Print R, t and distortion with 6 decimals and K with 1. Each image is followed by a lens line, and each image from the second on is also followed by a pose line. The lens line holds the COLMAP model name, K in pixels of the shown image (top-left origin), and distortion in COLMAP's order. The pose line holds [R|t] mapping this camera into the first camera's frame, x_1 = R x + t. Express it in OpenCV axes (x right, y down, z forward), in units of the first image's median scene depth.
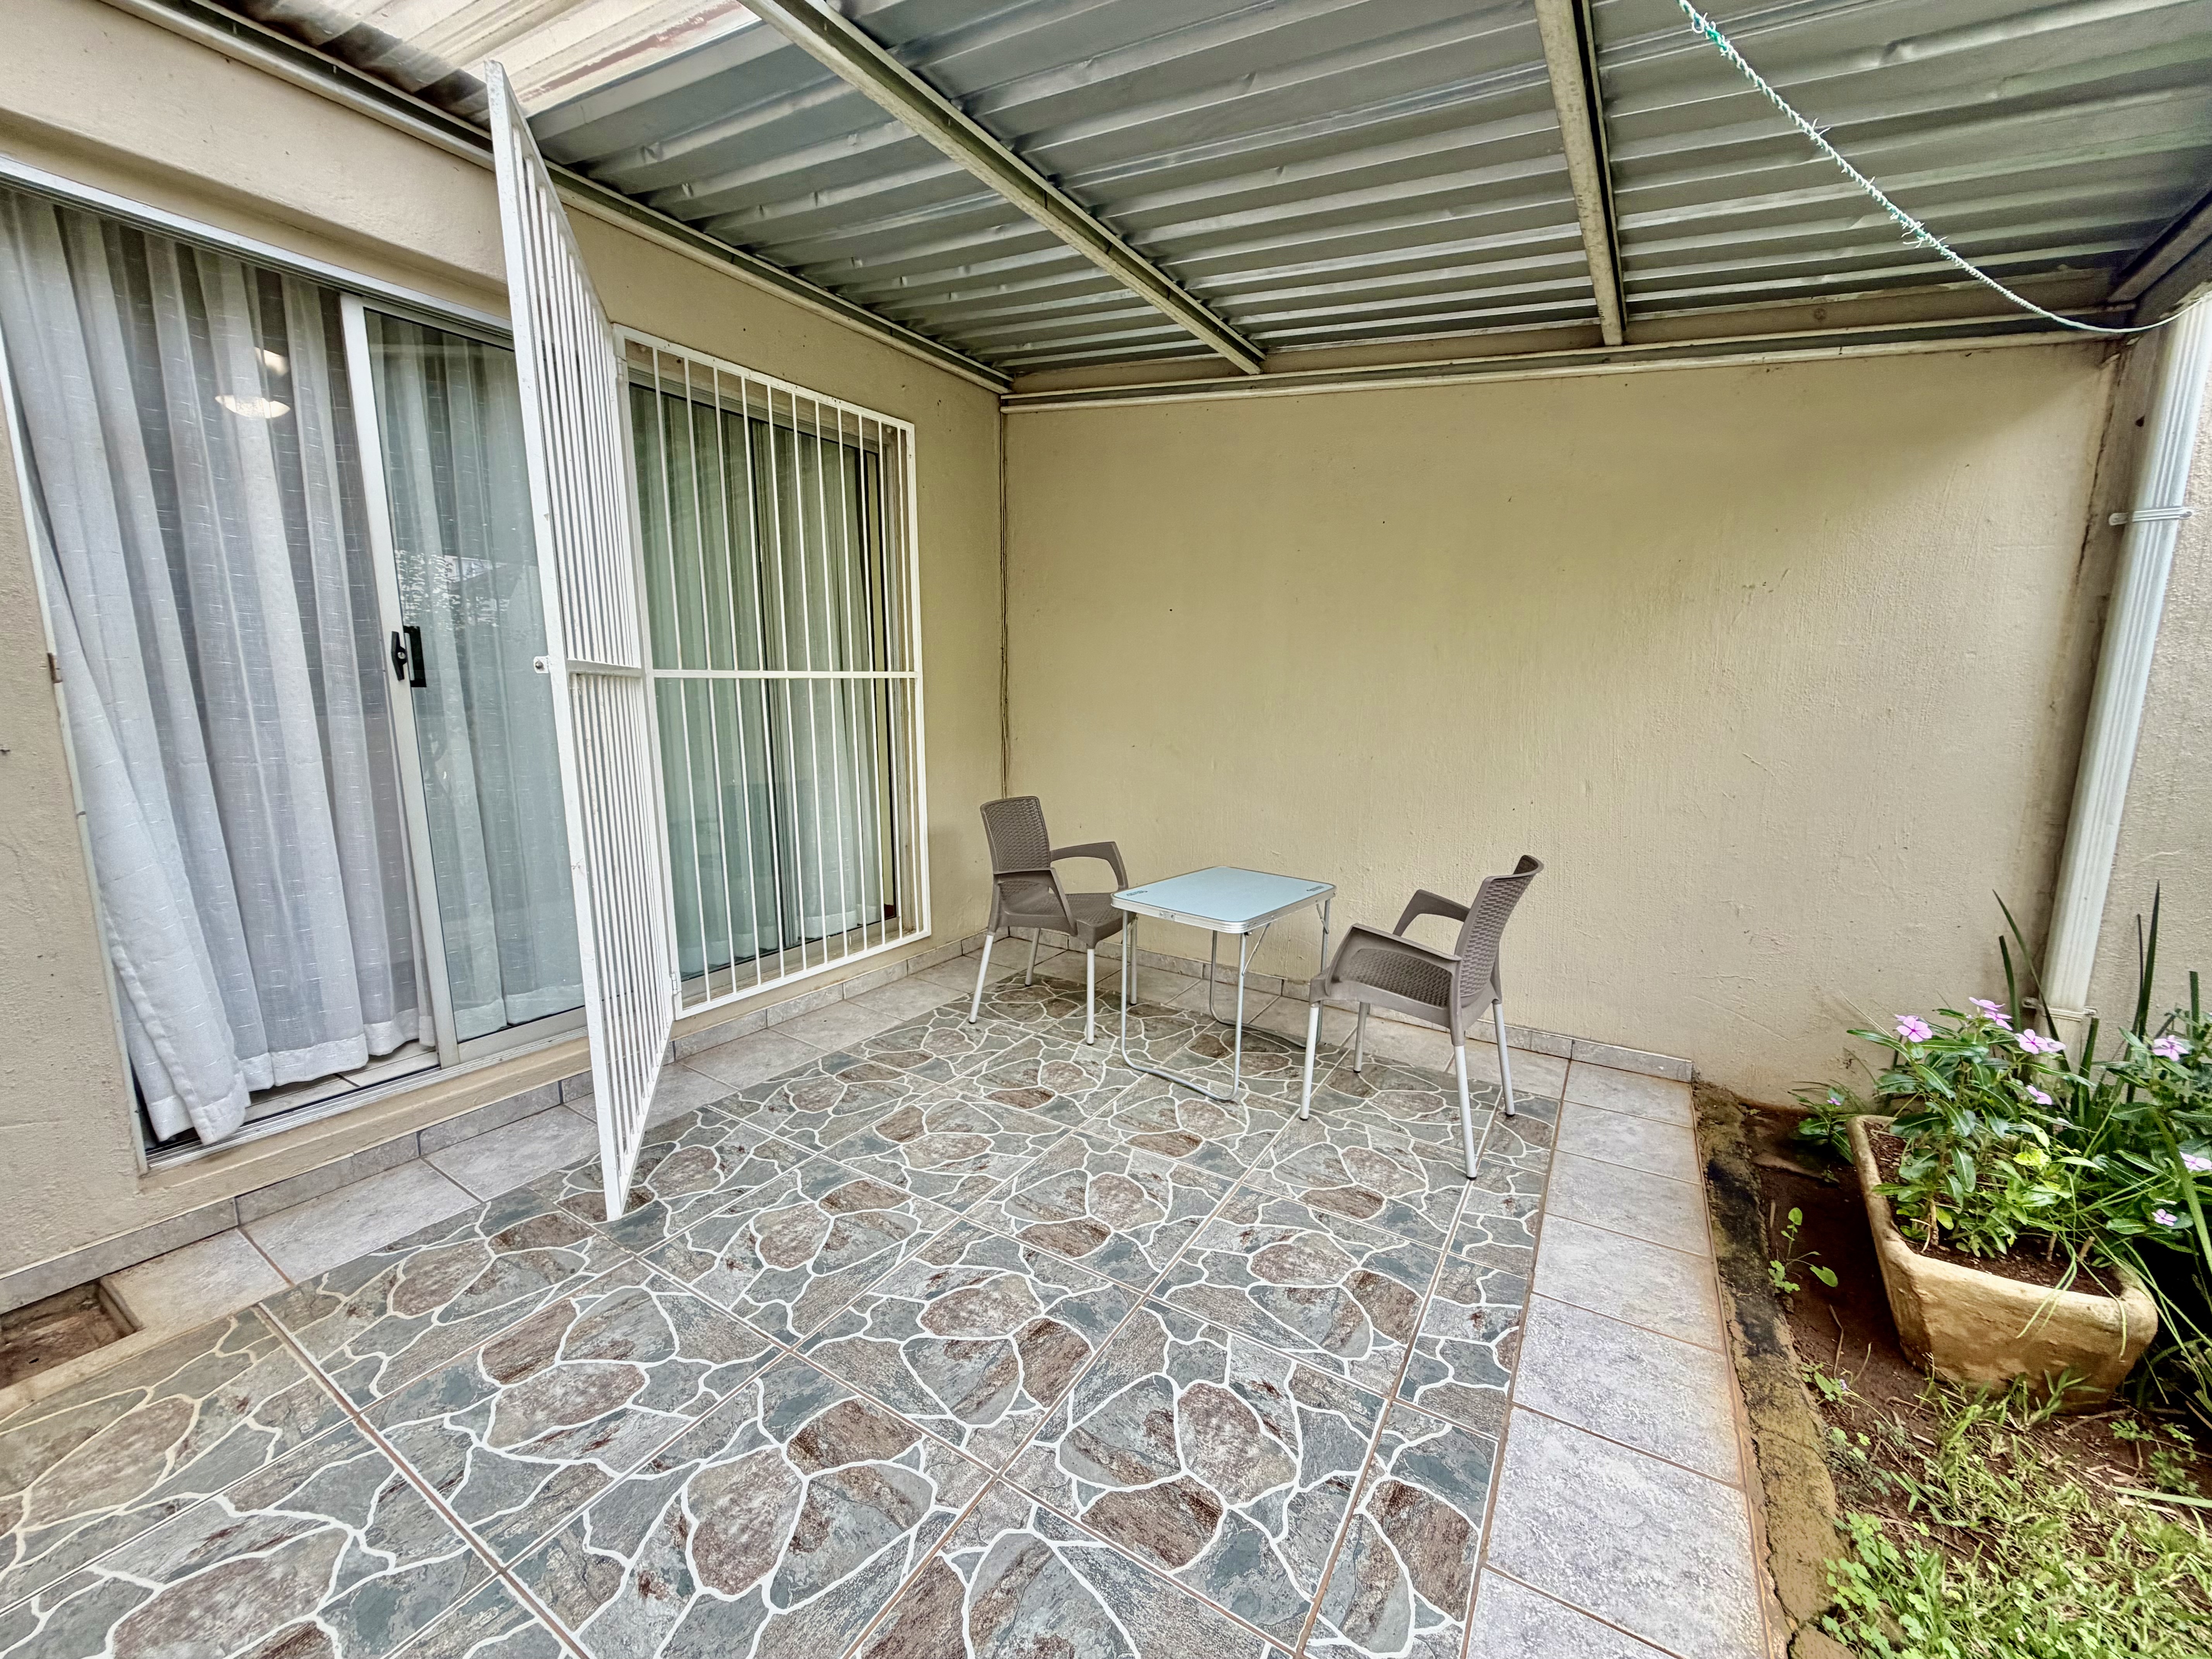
lens RADIAL K [[881.7, 0, 1100.1], [0, 881.7, 829.2], [0, 0, 1]] dist [-0.001787, 0.000183]
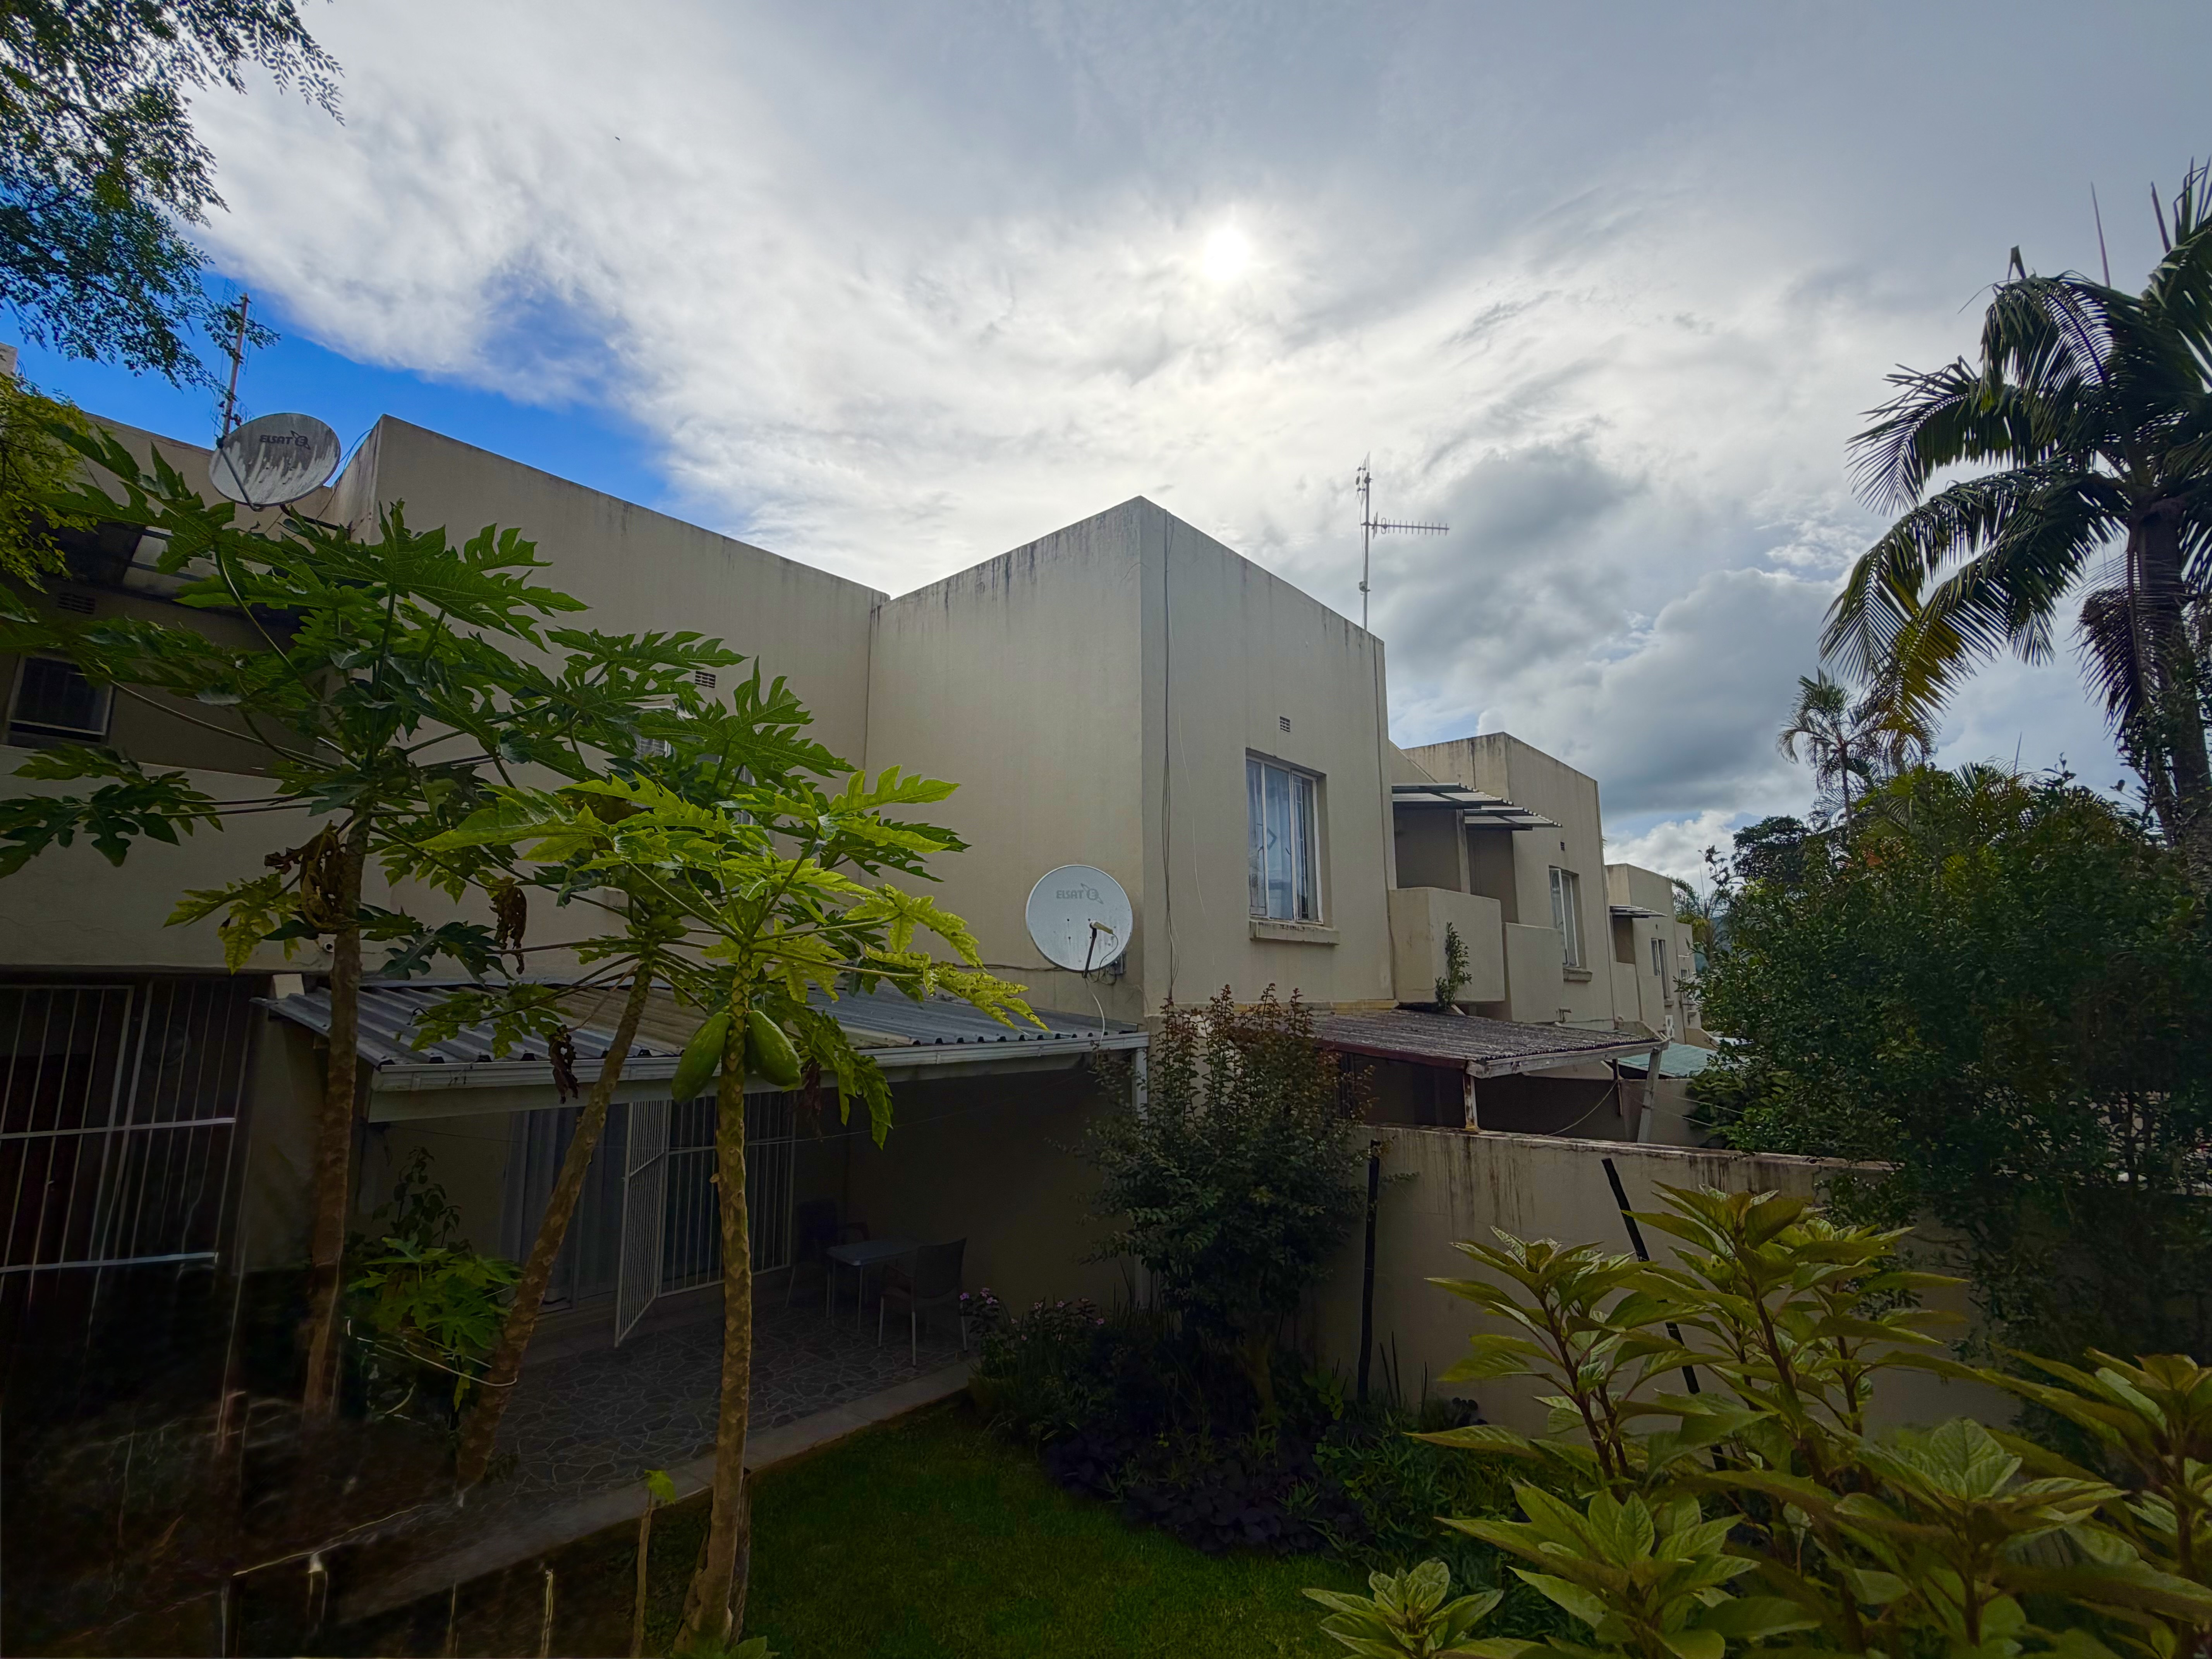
lens RADIAL K [[985.7, 0, 1114.3], [0, 985.7, 834.1], [0, 0, 1]] dist [-0.001358, -0.001827]
pose [[0.989510, -0.029793, -0.141360, 1.640999], [-0.016124, 0.949613, -0.313009, -0.235695], [0.143563, 0.312005, 0.939171, -2.453699]]
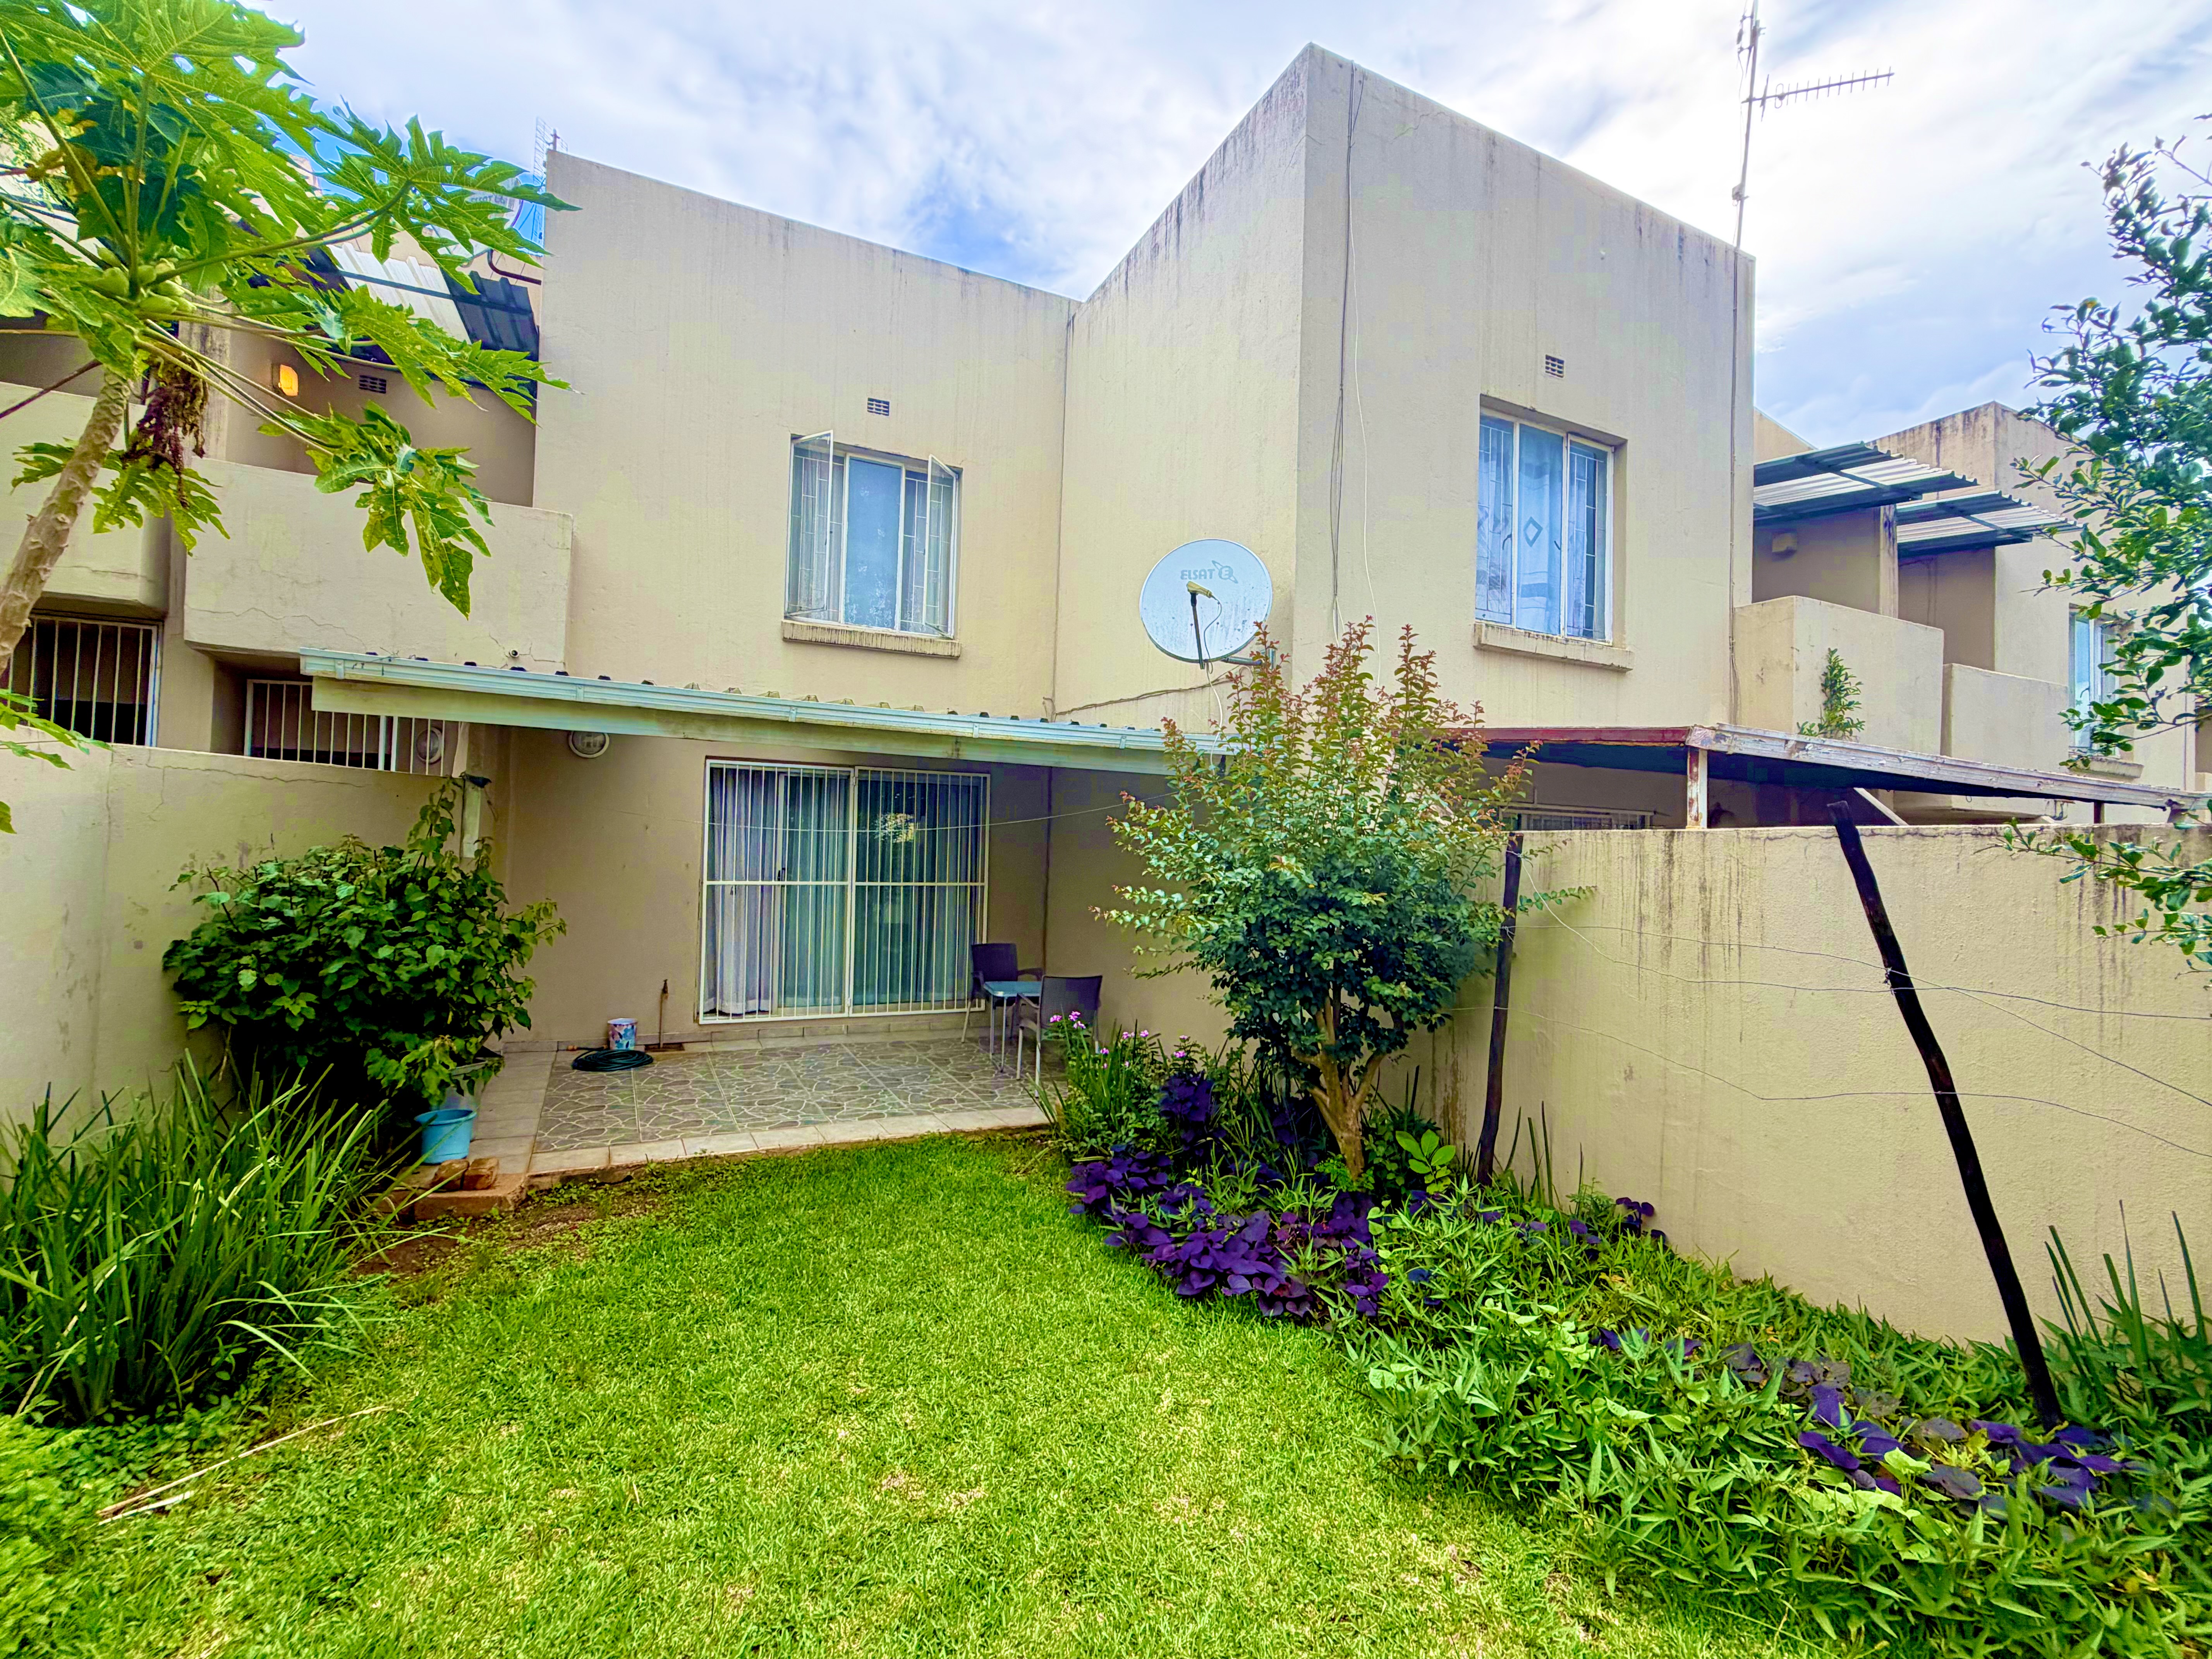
lens RADIAL K [[985.7, 0, 1092.1], [0, 985.7, 834.4], [0, 0, 1]] dist [-0.001358, -0.001827]
pose [[0.848379, 0.010942, -0.529277, 2.227991], [-0.110391, 0.981465, -0.156655, 0.087726], [0.517752, 0.191330, 0.833862, -1.537227]]
